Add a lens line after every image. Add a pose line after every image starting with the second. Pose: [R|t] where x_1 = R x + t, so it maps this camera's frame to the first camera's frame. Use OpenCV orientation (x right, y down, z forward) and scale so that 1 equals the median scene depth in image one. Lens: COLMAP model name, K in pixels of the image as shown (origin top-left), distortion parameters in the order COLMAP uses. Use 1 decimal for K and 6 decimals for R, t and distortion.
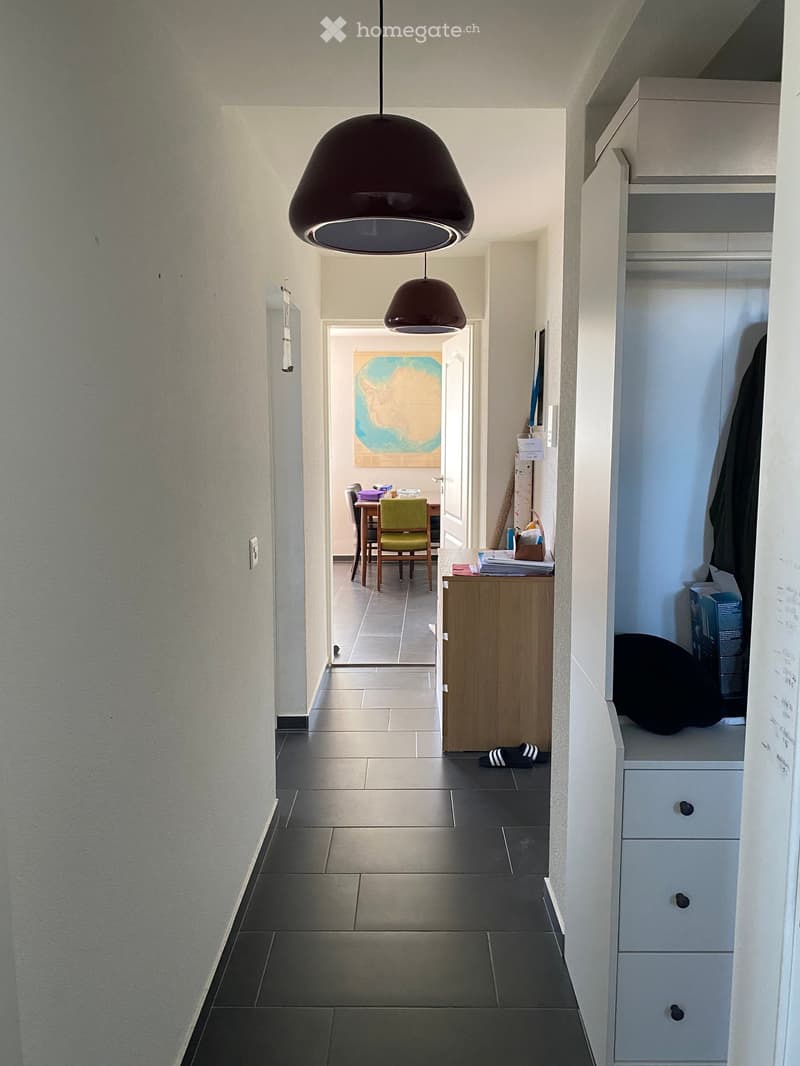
lens RADIAL K [[808.0, 0, 404.8], [0, 808.0, 533.6], [0, 0, 1]] dist [0.047829, -0.029024]
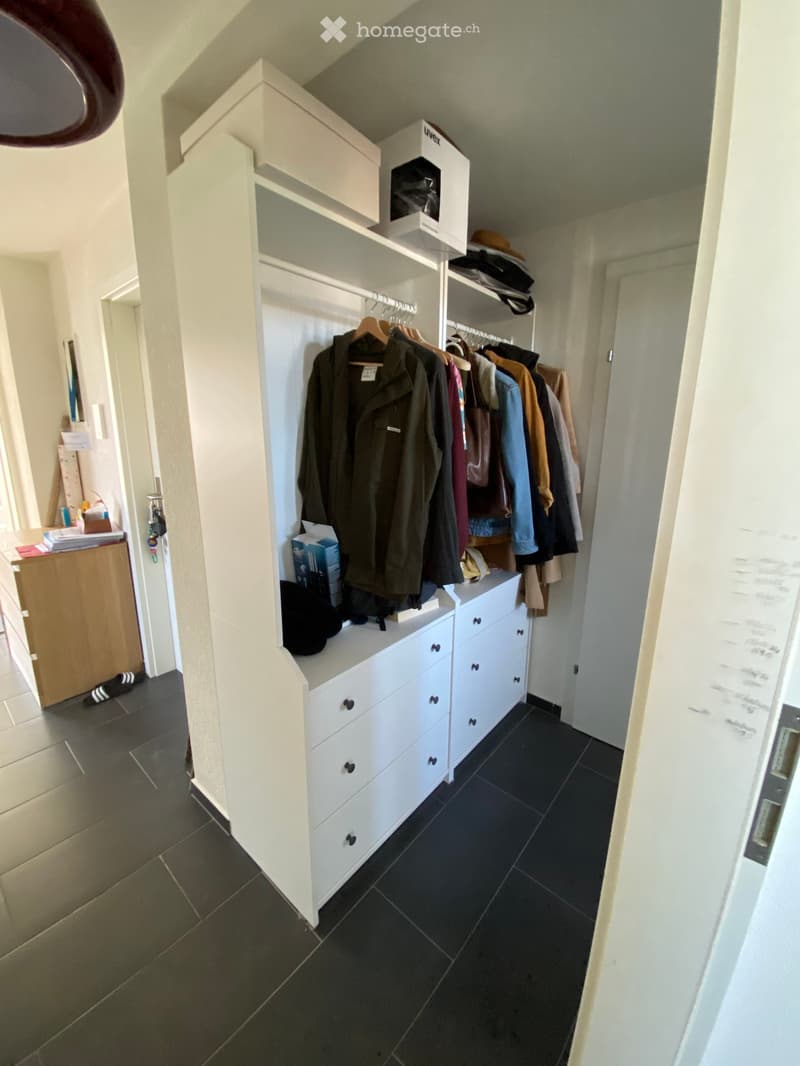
lens RADIAL K [[428.5, 0, 392.7], [0, 428.5, 527.2], [0, 0, 1]] dist [-0.002516, -0.001154]
pose [[0.644272, -0.165361, 0.746706, -0.043115], [0.096962, 0.986128, 0.134722, -0.019328], [-0.758625, -0.014395, 0.651368, 0.238956]]
